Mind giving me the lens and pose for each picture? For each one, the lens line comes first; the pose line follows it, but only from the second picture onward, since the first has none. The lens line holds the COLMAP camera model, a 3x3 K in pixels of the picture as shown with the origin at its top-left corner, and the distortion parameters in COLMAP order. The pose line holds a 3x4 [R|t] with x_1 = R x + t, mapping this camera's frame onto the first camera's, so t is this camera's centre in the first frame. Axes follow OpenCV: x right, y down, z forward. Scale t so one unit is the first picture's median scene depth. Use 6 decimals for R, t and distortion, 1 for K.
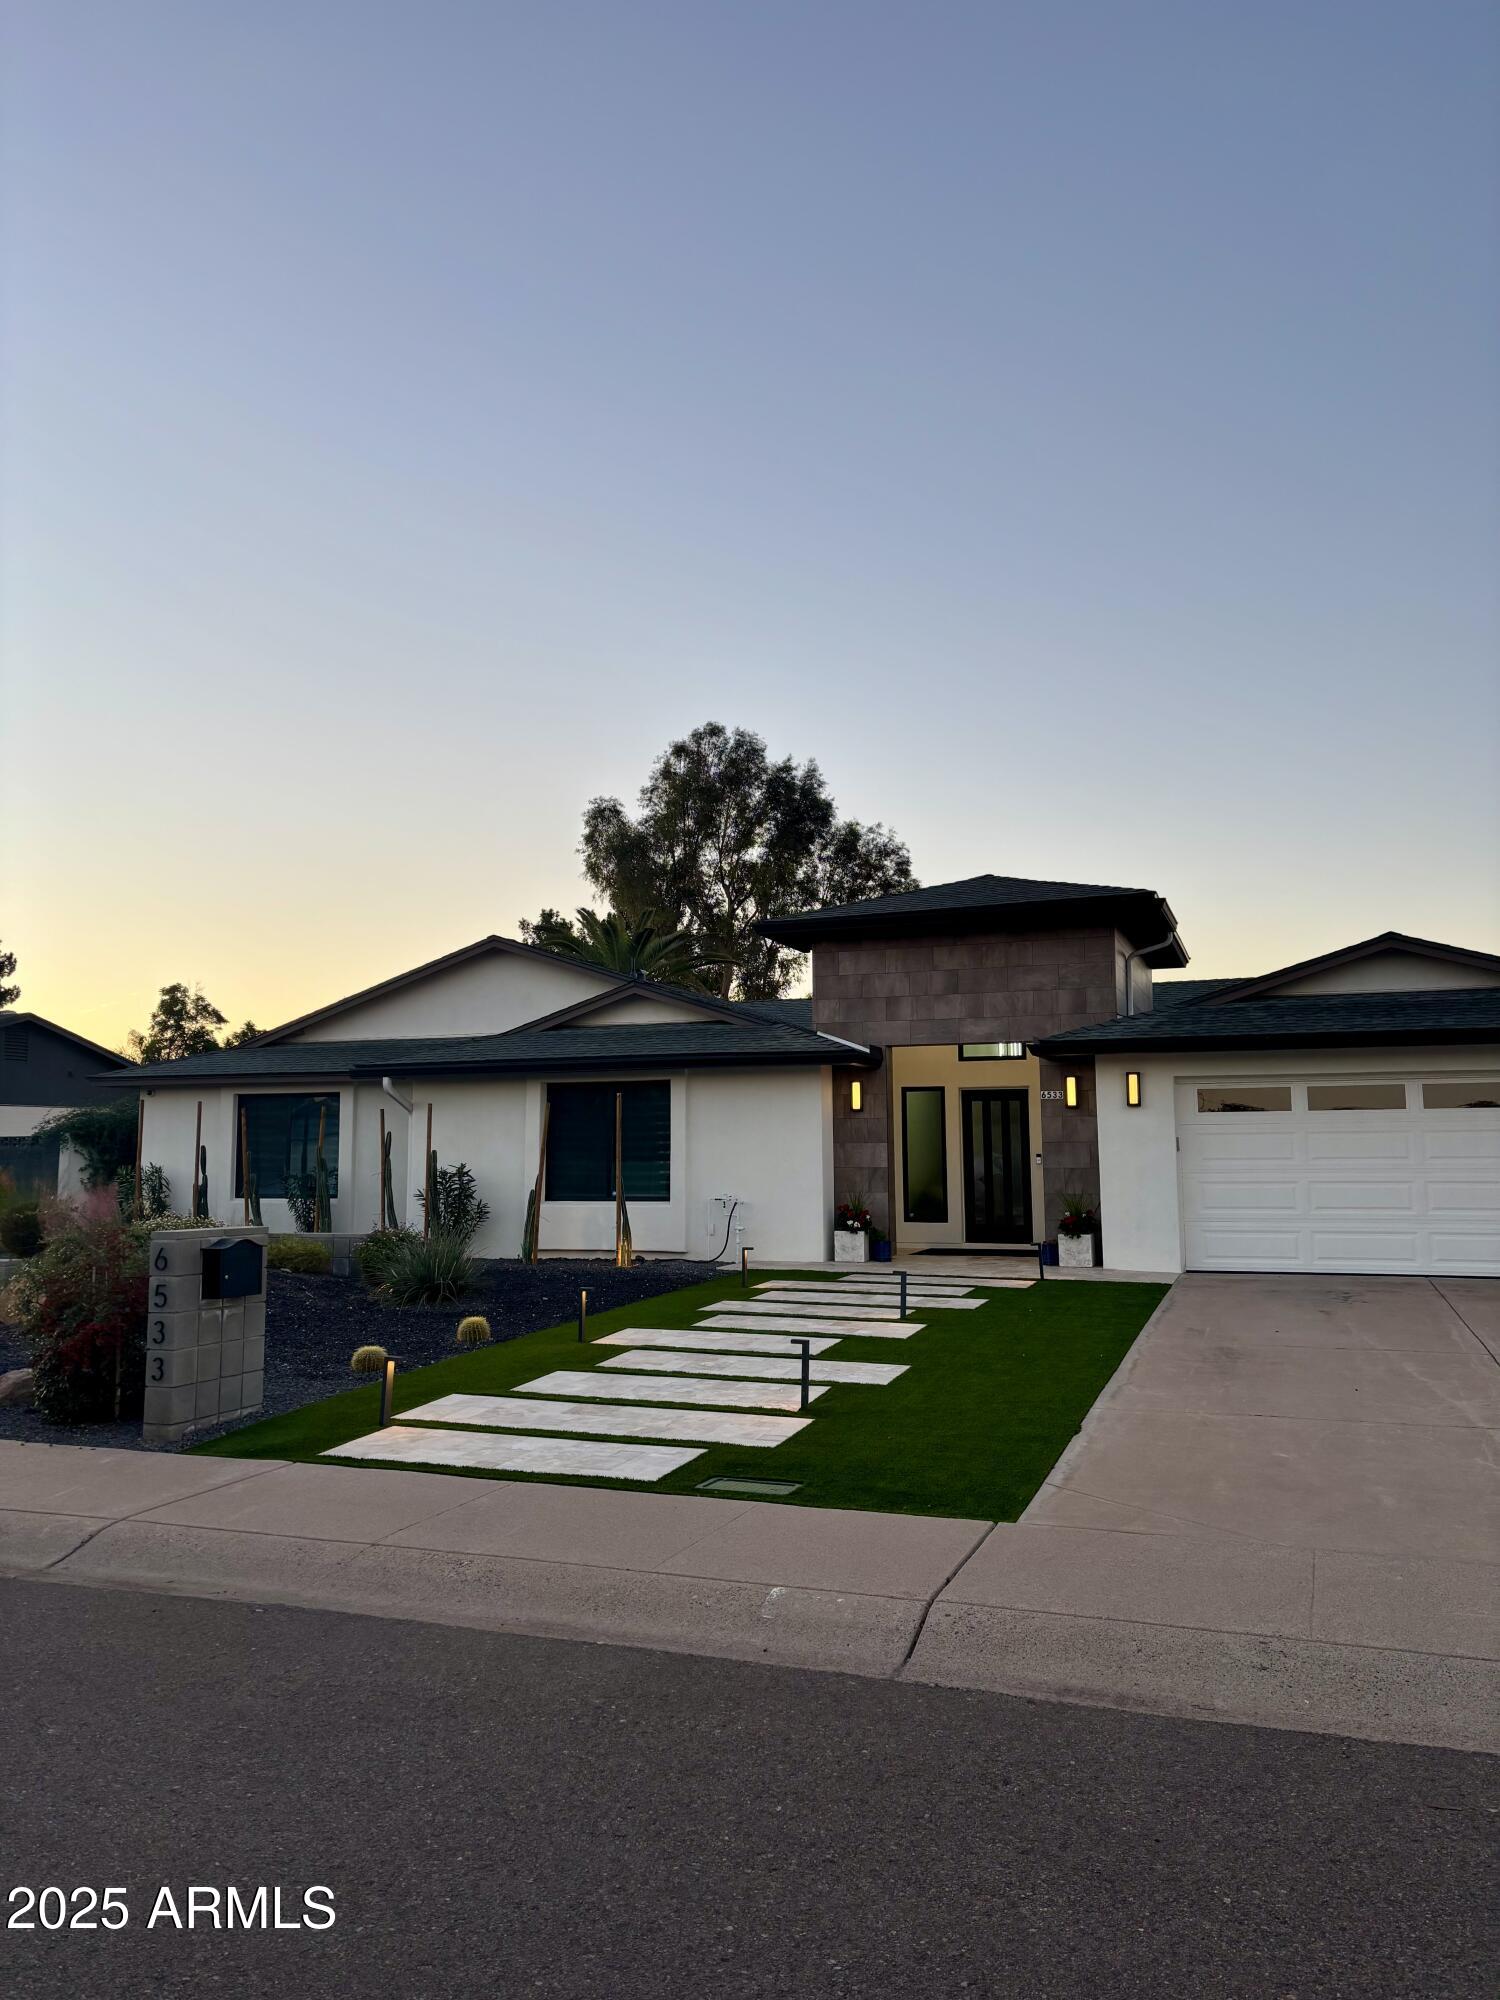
lens RADIAL K [[1511.0, 0, 743.7], [0, 1511.0, 1000.0], [0, 0, 1]] dist [0.050538, -0.024761]
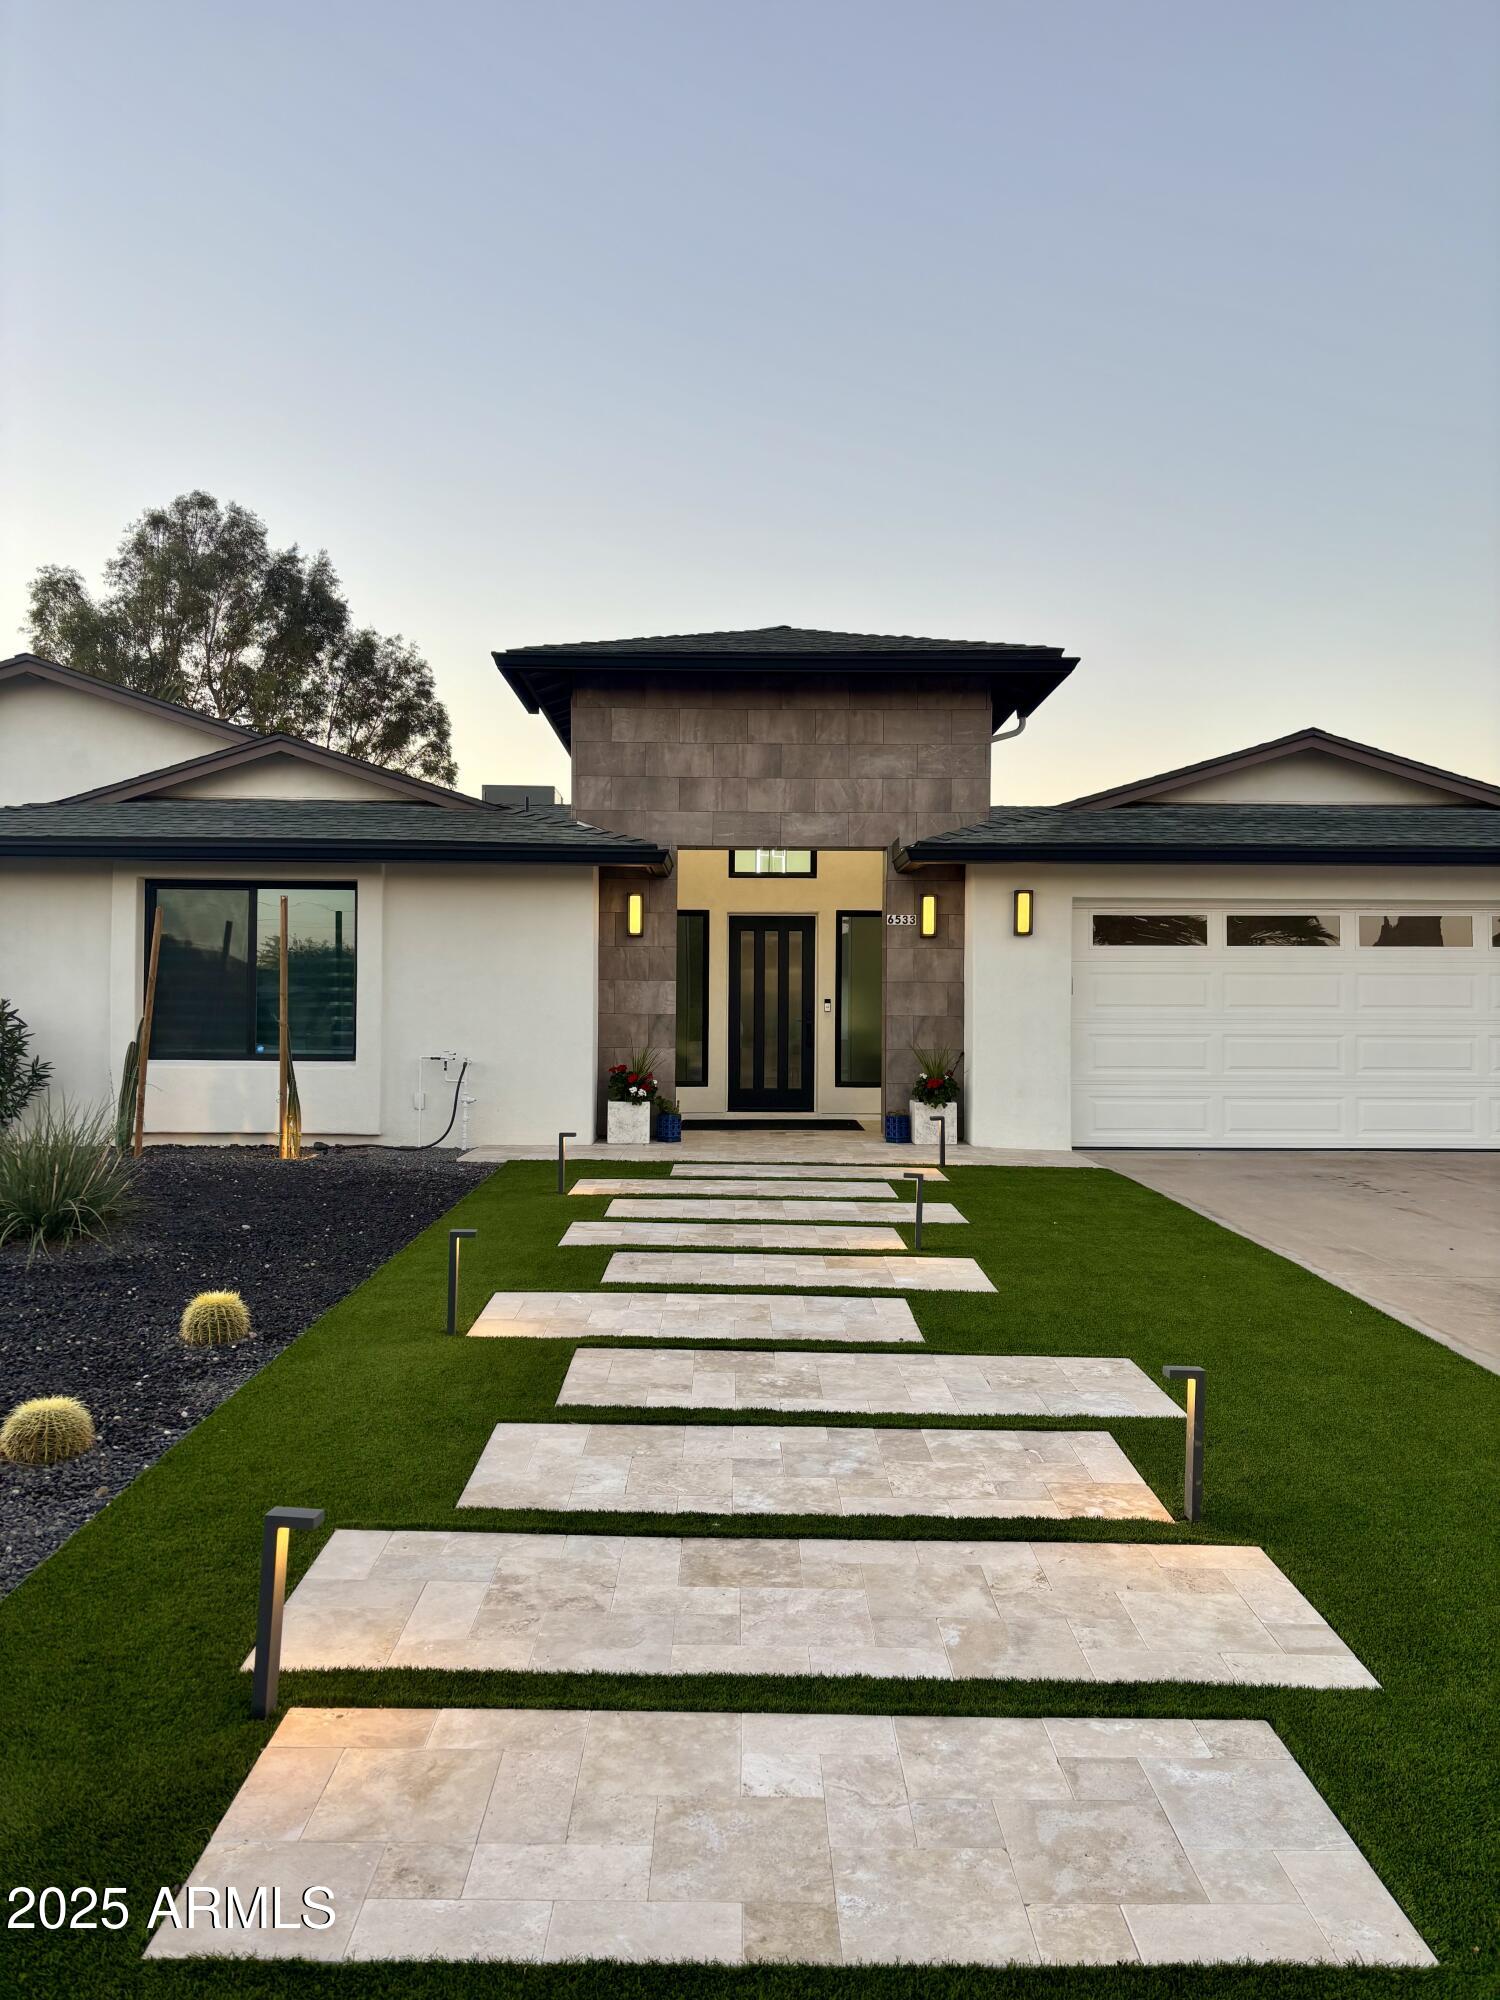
lens RADIAL K [[1511.0, 0, 753.4], [0, 1511.0, 993.5], [0, 0, 1]] dist [0.050538, -0.024761]
pose [[0.934830, 0.015099, 0.354773, -0.123316], [-0.047452, 0.995447, 0.082669, 0.038642], [-0.351910, -0.094116, 0.931290, 0.307005]]
